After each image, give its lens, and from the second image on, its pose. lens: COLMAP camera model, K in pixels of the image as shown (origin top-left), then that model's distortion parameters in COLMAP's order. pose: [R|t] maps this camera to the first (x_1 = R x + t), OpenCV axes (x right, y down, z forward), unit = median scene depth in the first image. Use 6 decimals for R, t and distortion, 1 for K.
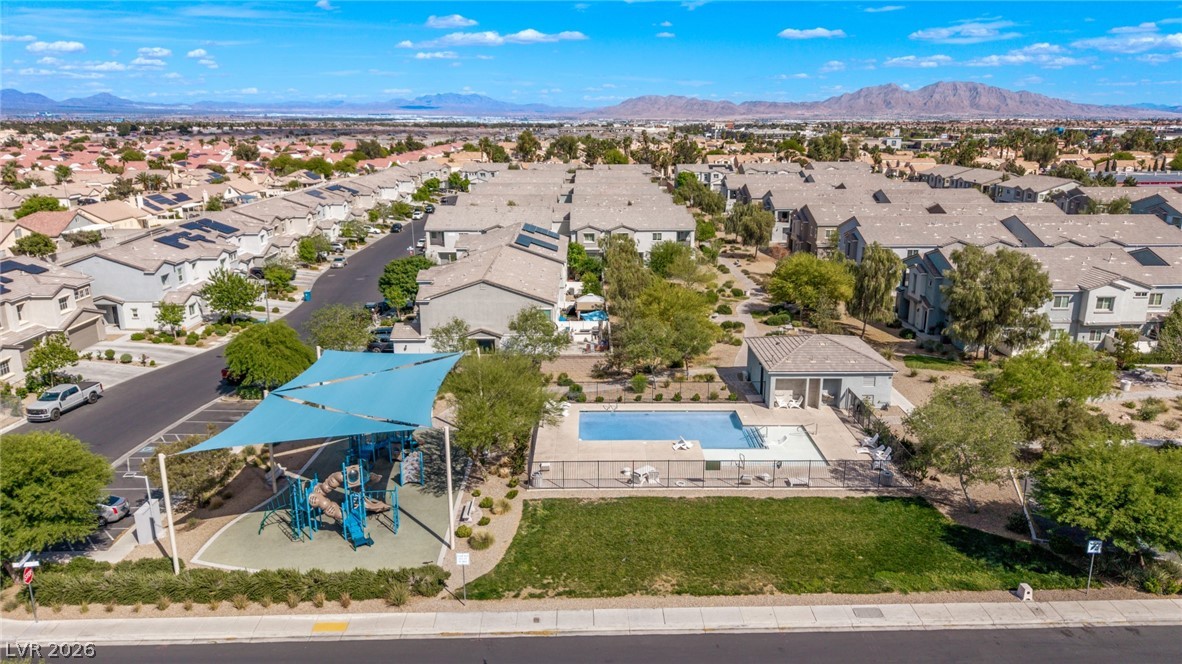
lens RADIAL K [[803.3, 0, 585.9], [0, 803.3, 339.8], [0, 0, 1]] dist [0.030685, -0.019165]
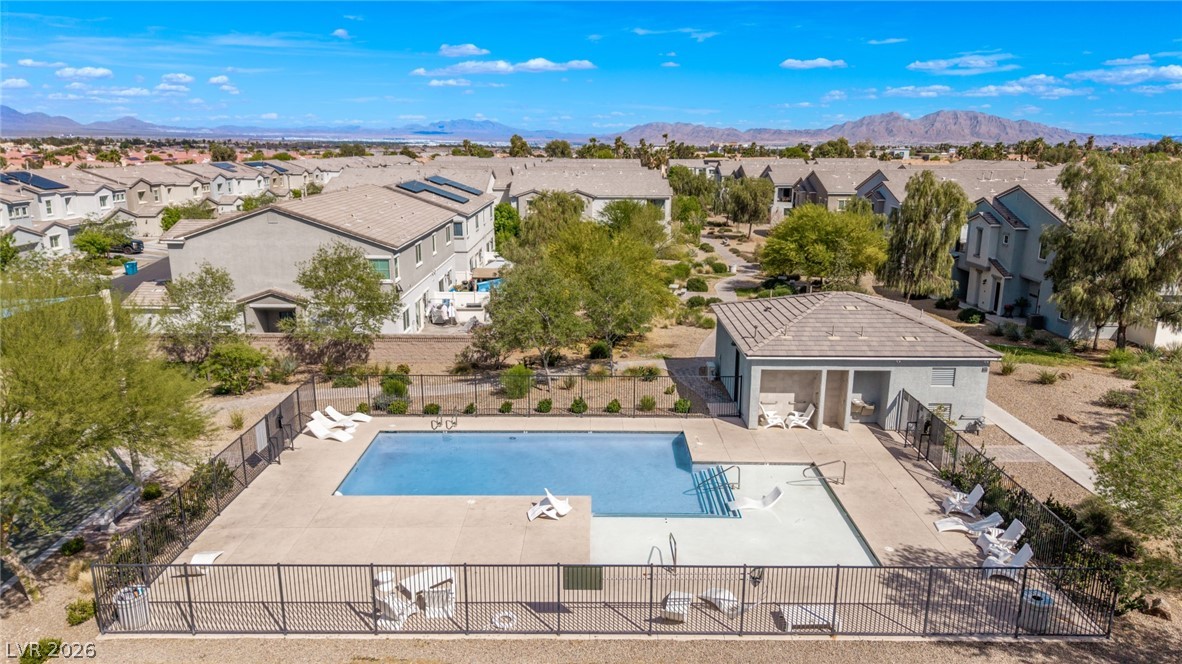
lens RADIAL K [[790.4, 0, 591.0], [0, 790.4, 332.0], [0, 0, 1]] dist [0.004686, 0.004435]
pose [[0.999951, 0.009438, -0.002910, 0.099429], [-0.009537, 0.999309, -0.035927, 0.033378], [0.002568, 0.035953, 0.999350, 0.383189]]
